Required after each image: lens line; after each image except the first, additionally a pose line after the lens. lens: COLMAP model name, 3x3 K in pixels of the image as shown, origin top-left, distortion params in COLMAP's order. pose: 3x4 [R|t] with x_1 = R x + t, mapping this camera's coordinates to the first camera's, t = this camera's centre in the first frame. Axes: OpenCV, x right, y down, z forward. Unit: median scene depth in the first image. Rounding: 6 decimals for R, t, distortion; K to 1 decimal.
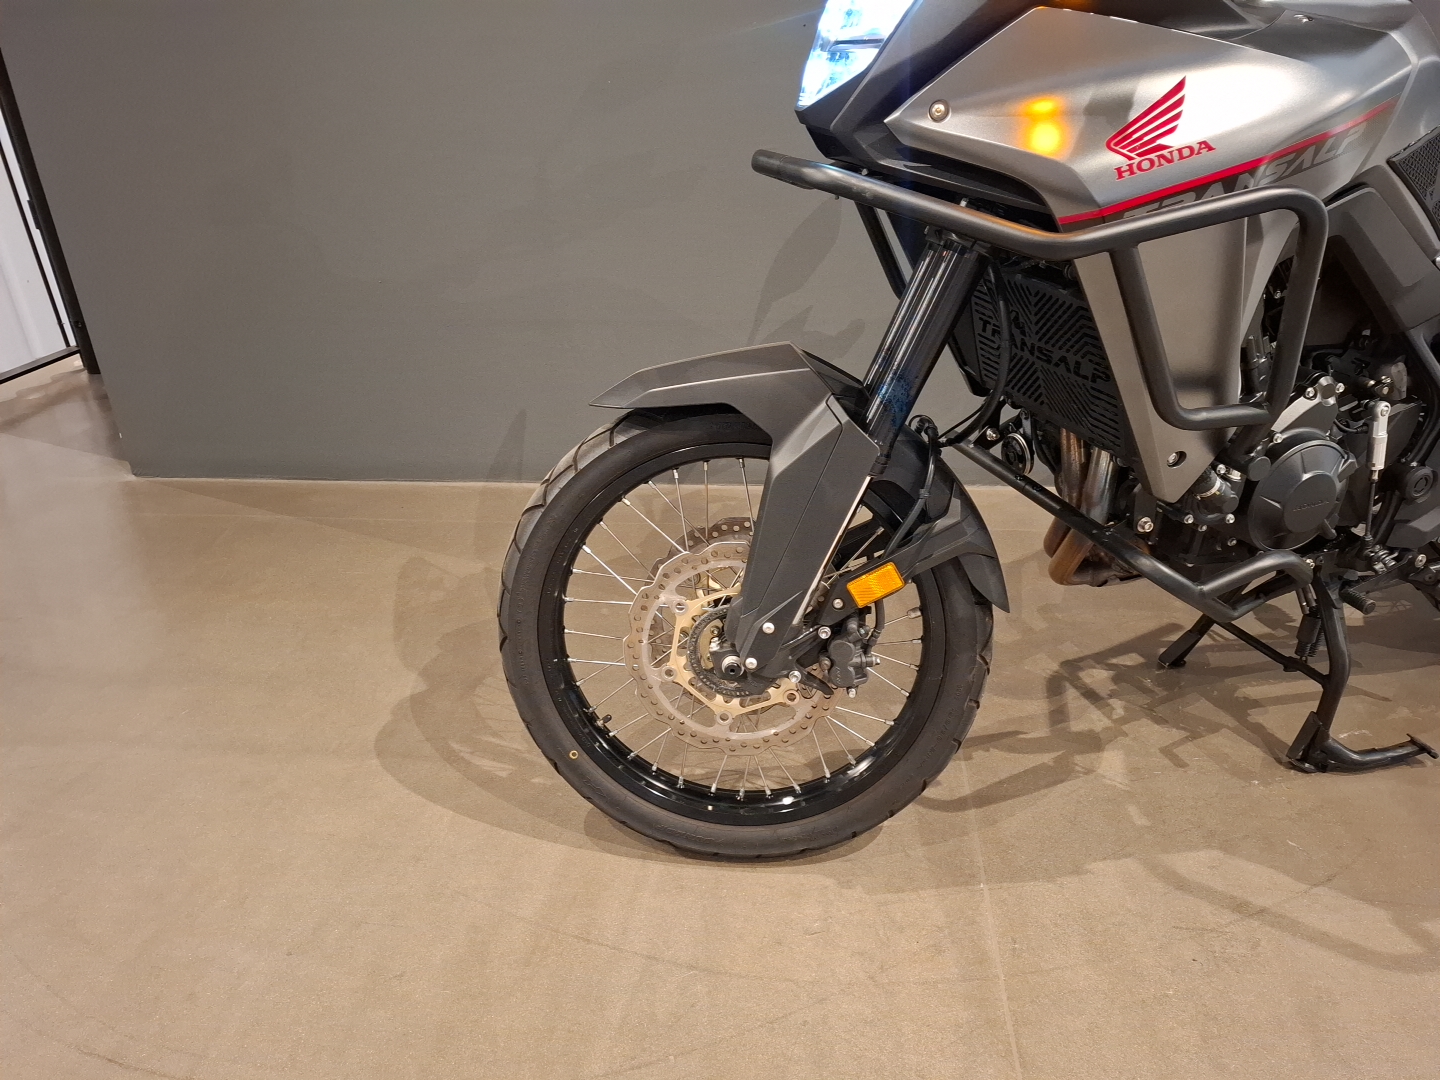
lens RADIAL K [[996.1, 0, 720.0], [0, 996.1, 540.0], [0, 0, 1]] dist [0.122359, -0.161279]
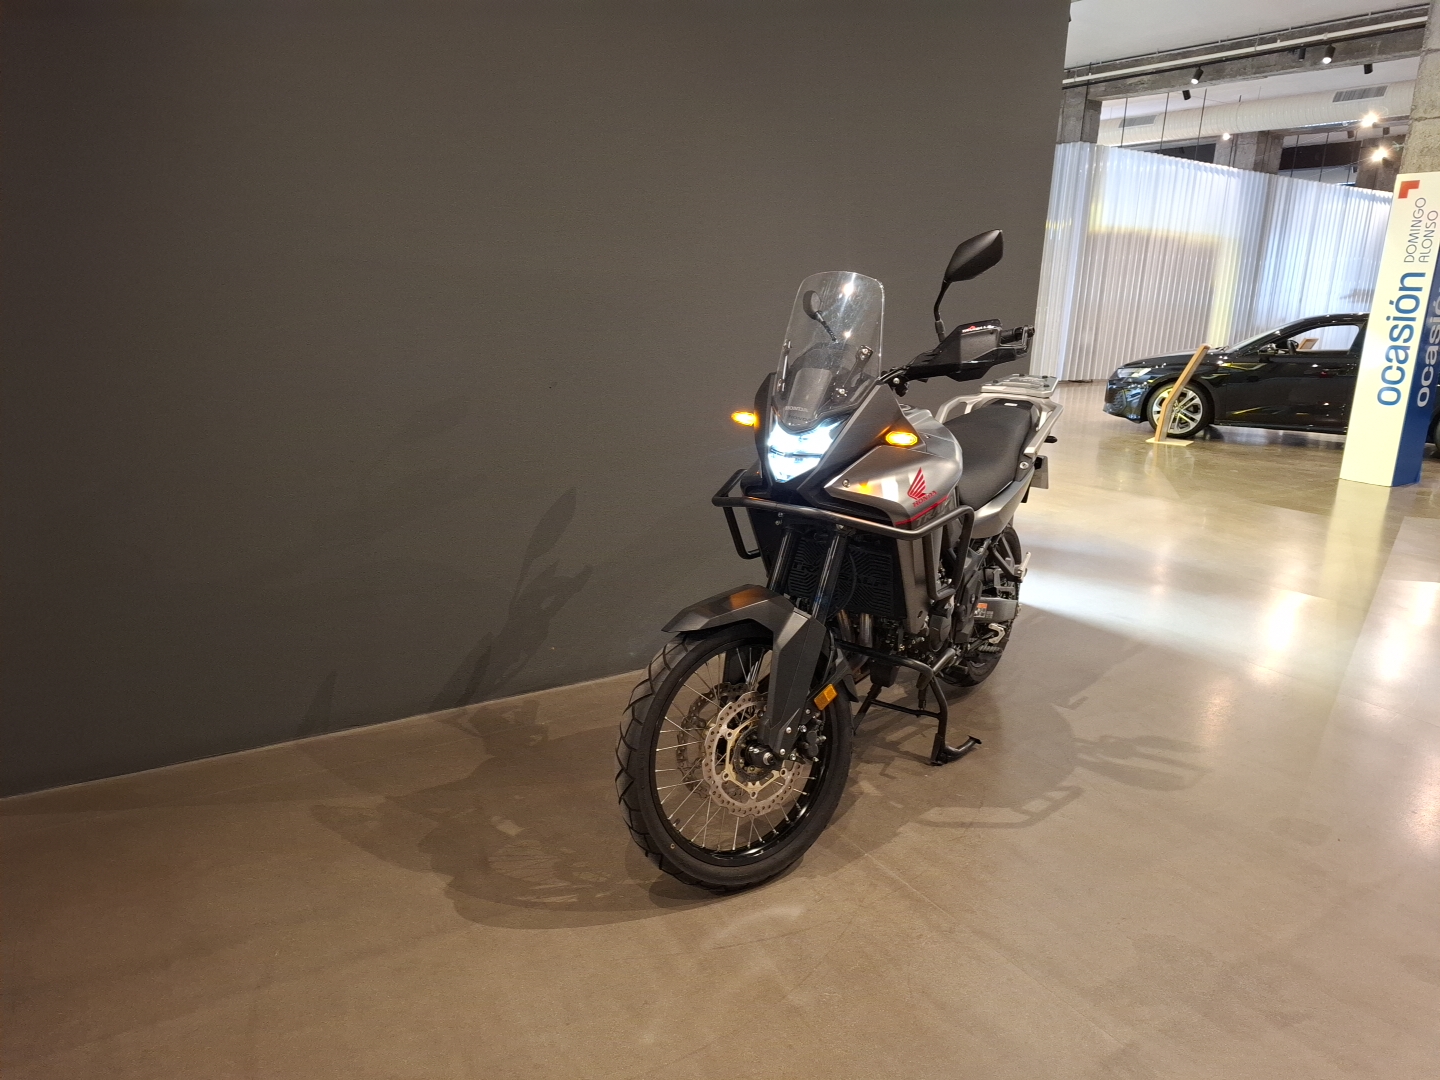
lens RADIAL K [[996.1, 0, 720.0], [0, 996.1, 540.0], [0, 0, 1]] dist [0.122359, -0.161279]
pose [[0.791652, -0.097591, 0.603128, -1.069670], [0.221163, 0.965989, -0.133989, -0.033483], [-0.569538, 0.239462, 0.786310, -0.476064]]
